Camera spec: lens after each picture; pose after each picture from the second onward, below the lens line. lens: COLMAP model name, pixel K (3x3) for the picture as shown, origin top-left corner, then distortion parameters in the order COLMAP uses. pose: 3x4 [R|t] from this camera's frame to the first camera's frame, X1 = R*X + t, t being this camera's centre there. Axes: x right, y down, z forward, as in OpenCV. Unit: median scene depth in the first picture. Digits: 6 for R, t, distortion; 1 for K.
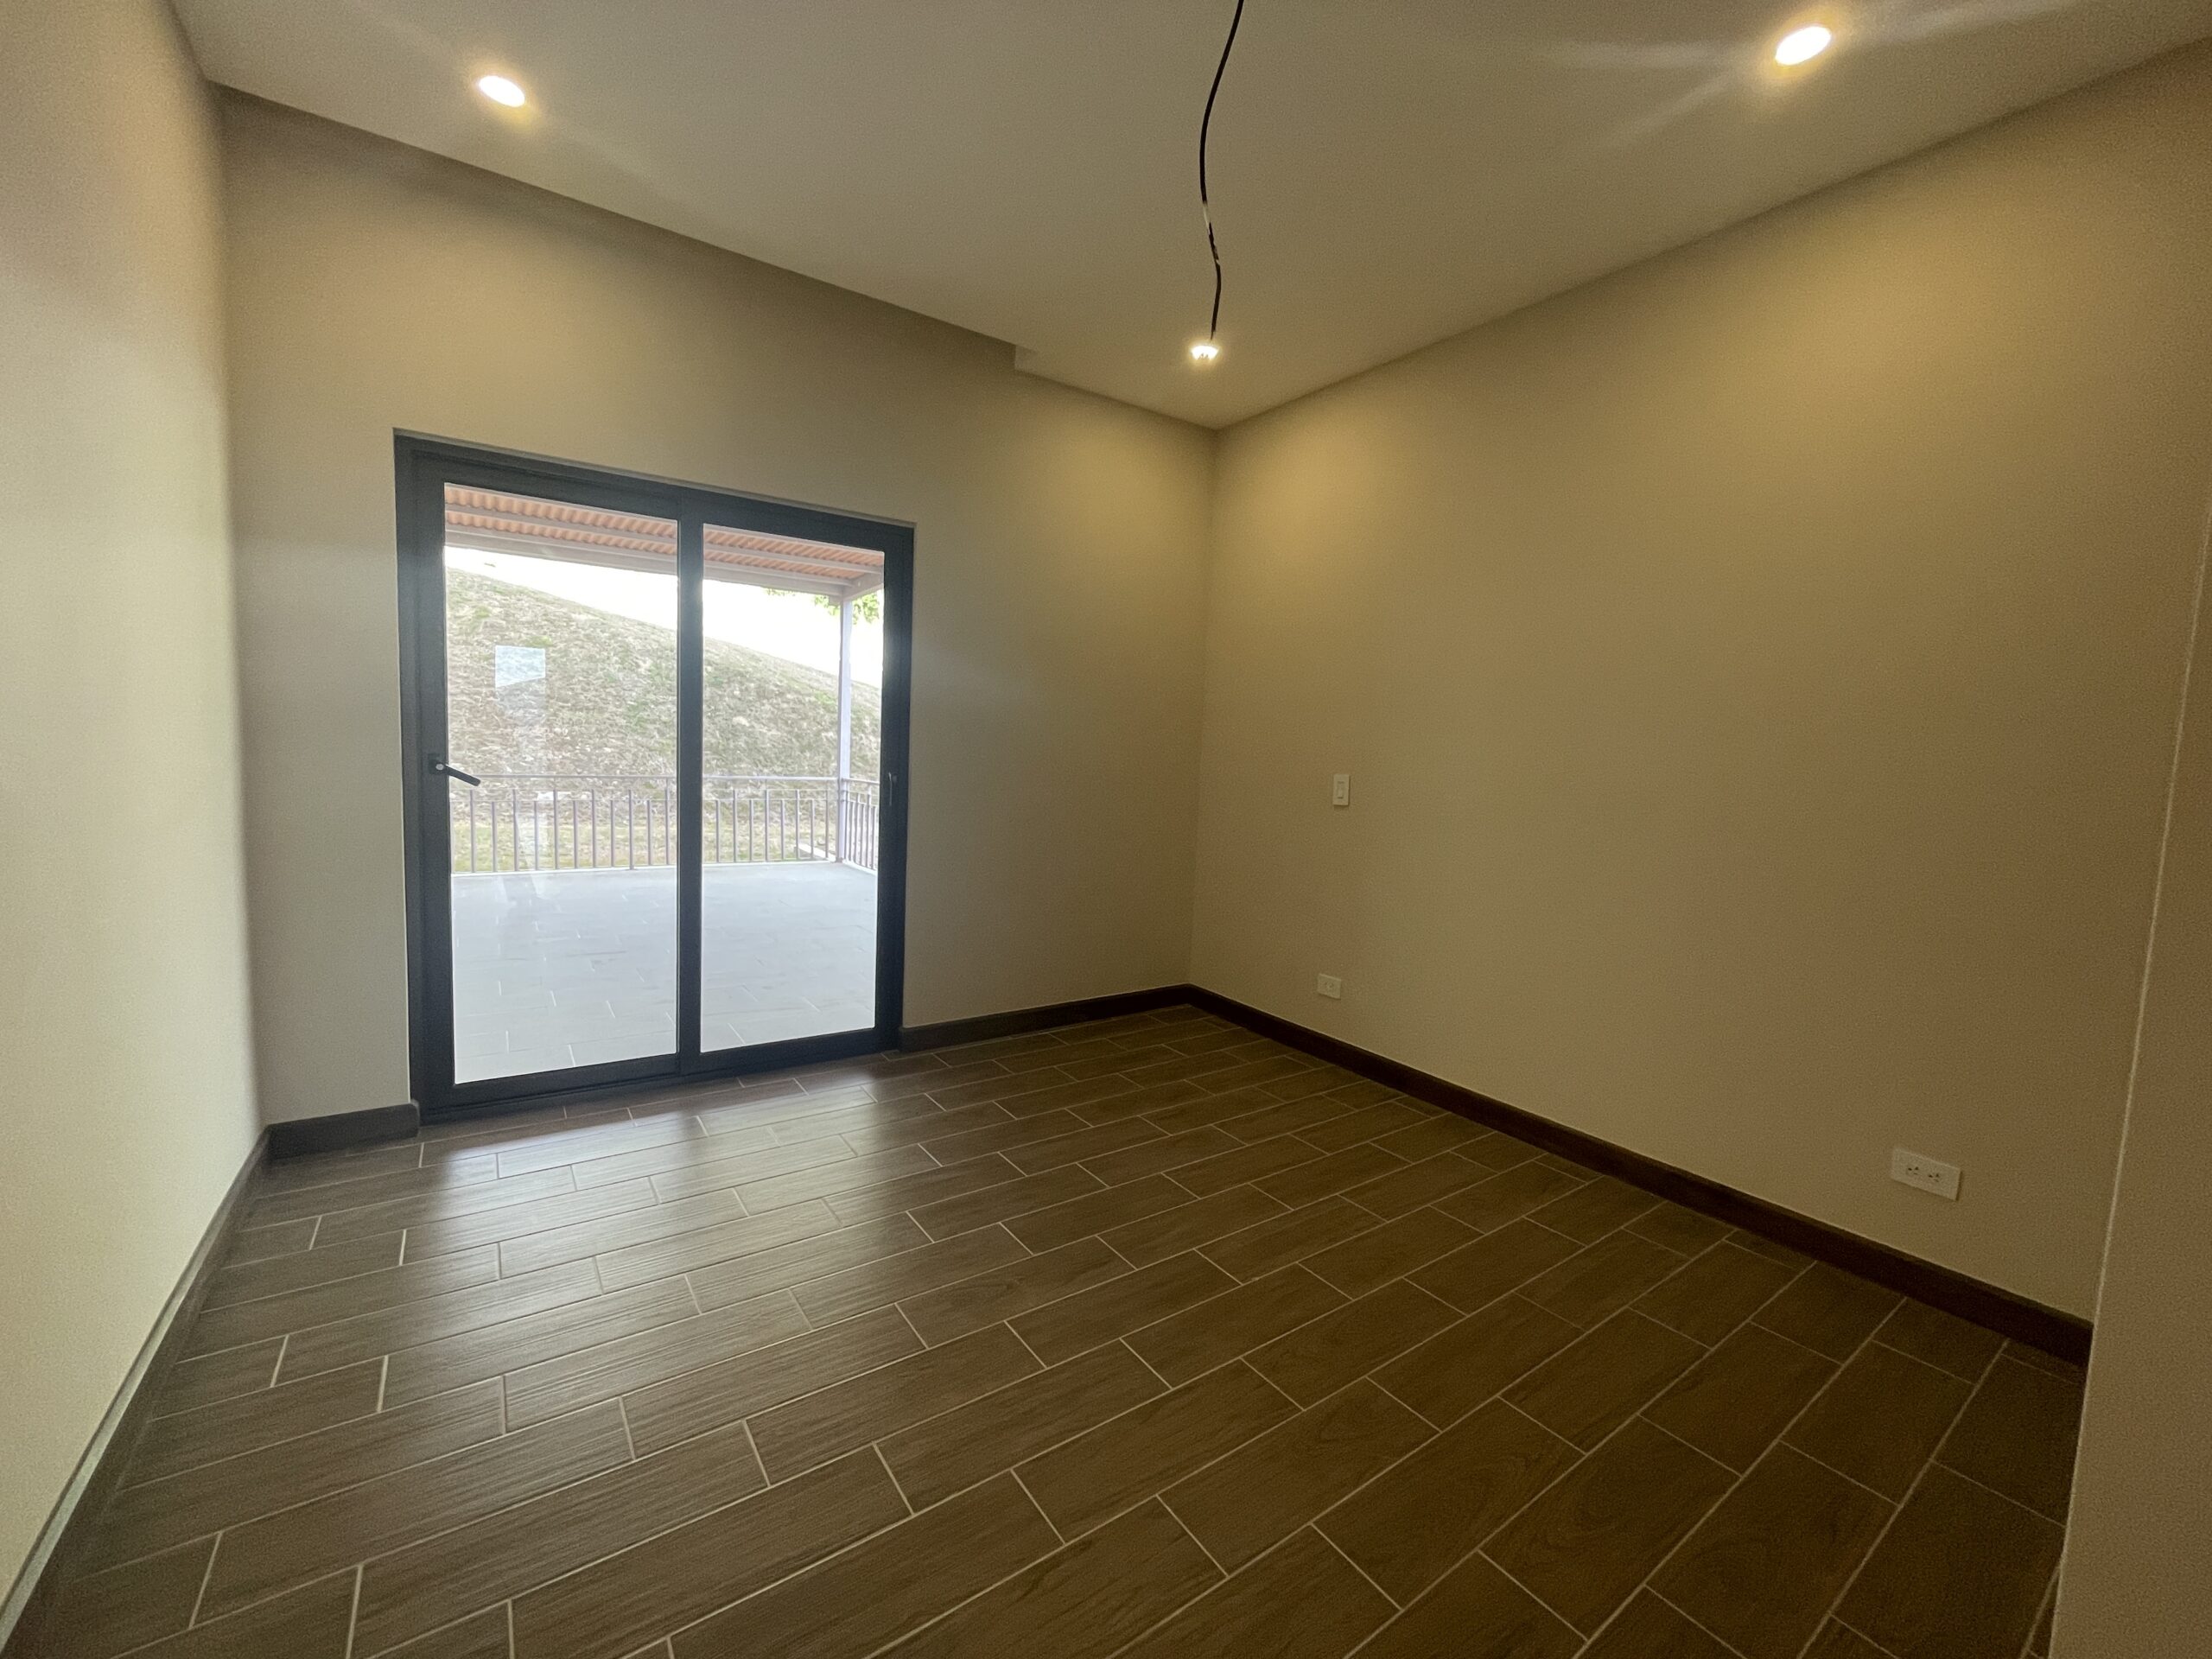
lens RADIAL K [[897.4, 0, 1106.0], [0, 897.4, 829.5], [0, 0, 1]] dist [-0.000277, 0.000112]
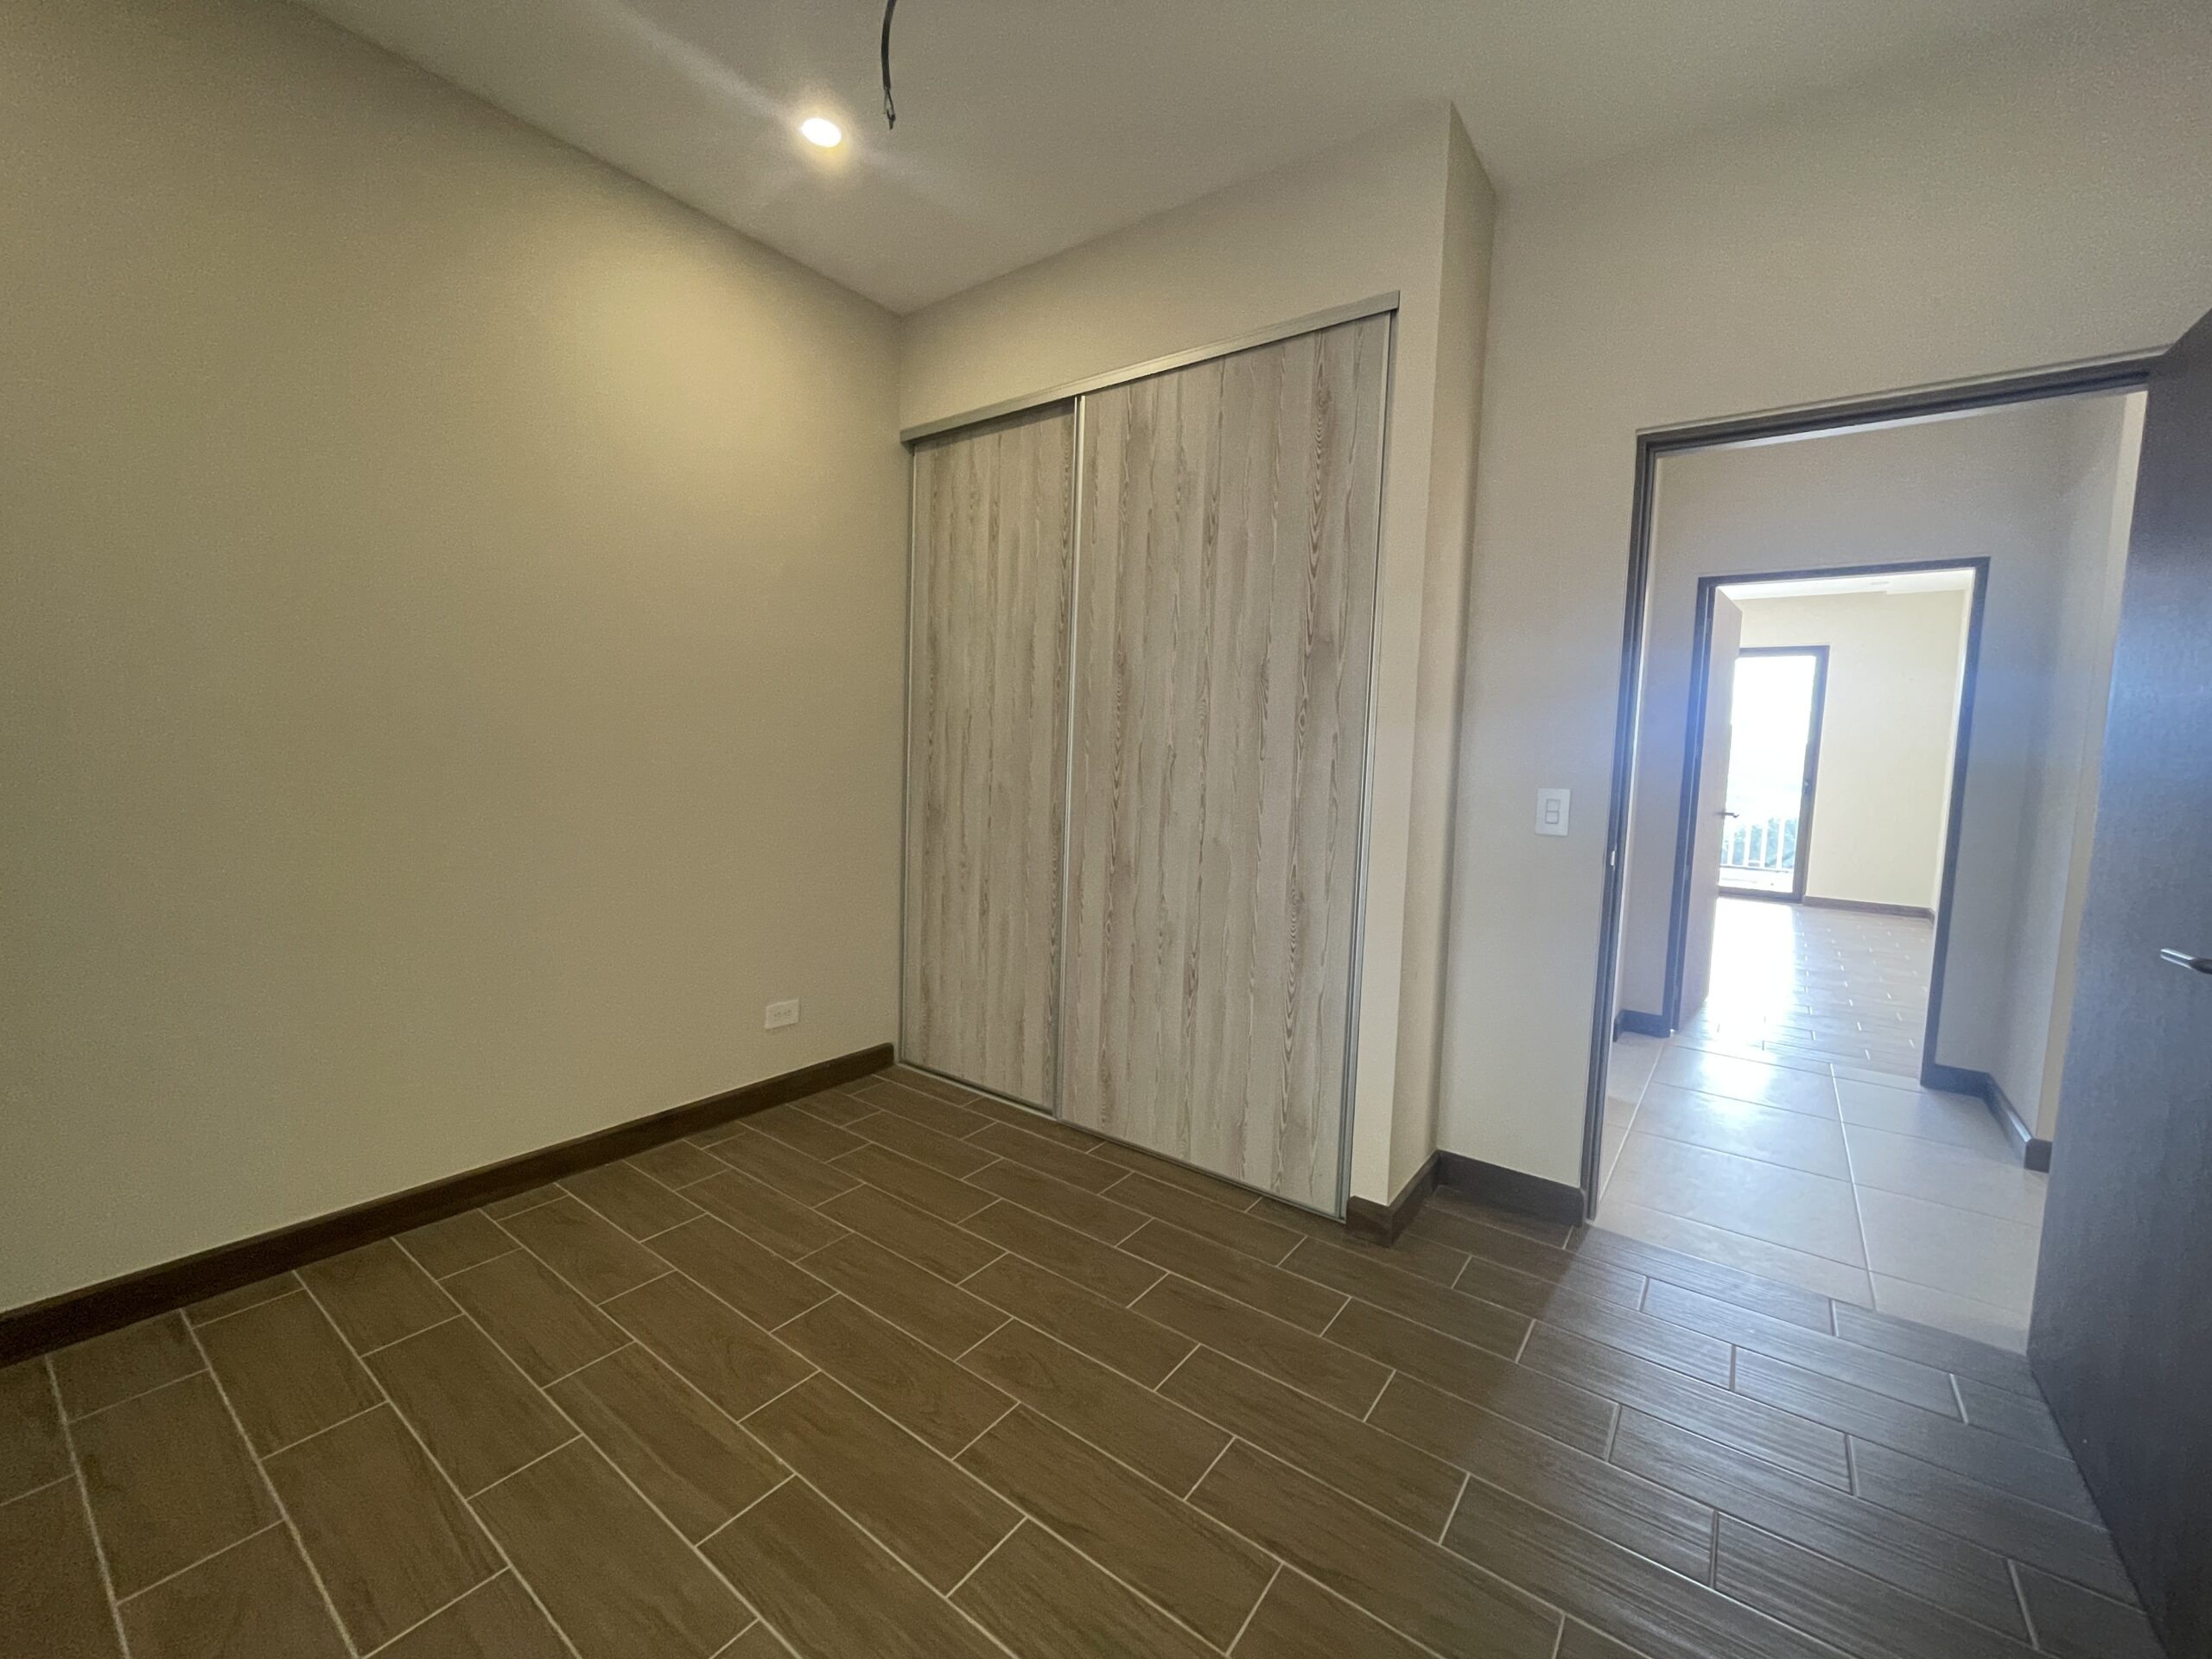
lens RADIAL K [[897.4, 0, 1106.0], [0, 897.4, 829.5], [0, 0, 1]] dist [-0.000277, 0.000112]
pose [[-0.313677, -0.141376, 0.938946, -0.506918], [0.039224, 0.986080, 0.161577, -0.105345], [-0.948719, 0.087512, -0.303766, 0.897931]]
